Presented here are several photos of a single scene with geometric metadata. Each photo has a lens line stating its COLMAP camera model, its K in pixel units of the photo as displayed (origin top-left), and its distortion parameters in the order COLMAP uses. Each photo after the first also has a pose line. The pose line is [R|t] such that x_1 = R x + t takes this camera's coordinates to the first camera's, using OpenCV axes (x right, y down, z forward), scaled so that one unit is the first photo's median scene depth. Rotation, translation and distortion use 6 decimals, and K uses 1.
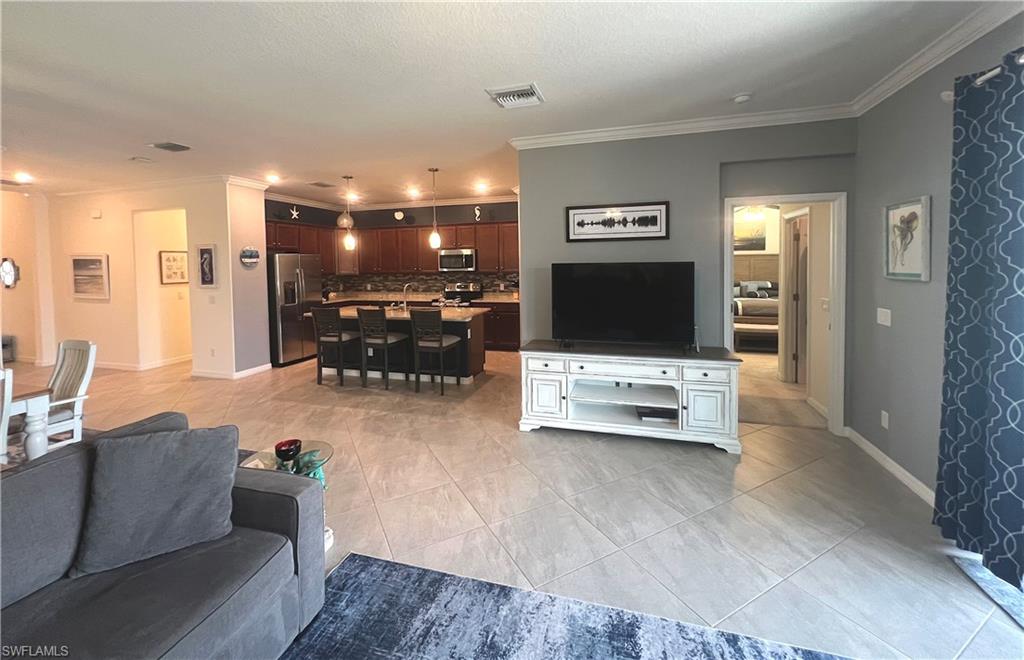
lens RADIAL K [[407.6, 0, 511.9], [0, 407.6, 276.7], [0, 0, 1]] dist [-0.000154, -0.000076]
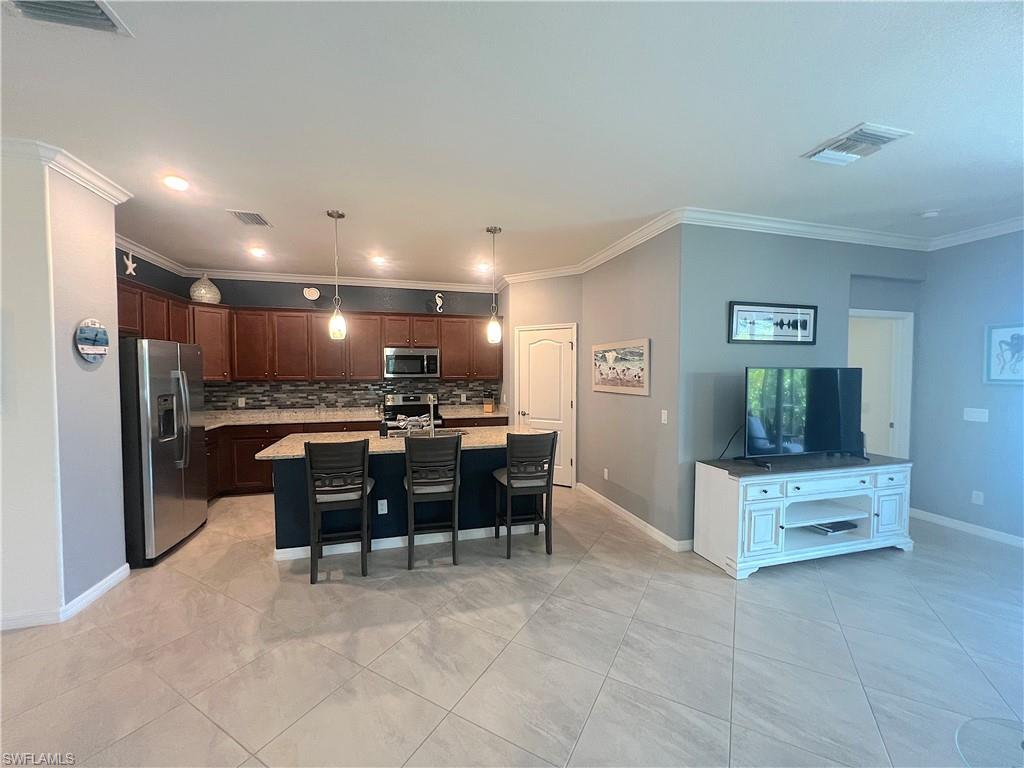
lens RADIAL K [[409.4, 0, 512.0], [0, 409.4, 384.0], [0, 0, 1]] dist [-0.000695, 0.000023]
pose [[0.846869, -0.000635, 0.531801, -0.541523], [0.003798, 0.999981, -0.004855, 0.002891], [-0.531788, 0.006131, 0.846855, 0.398809]]
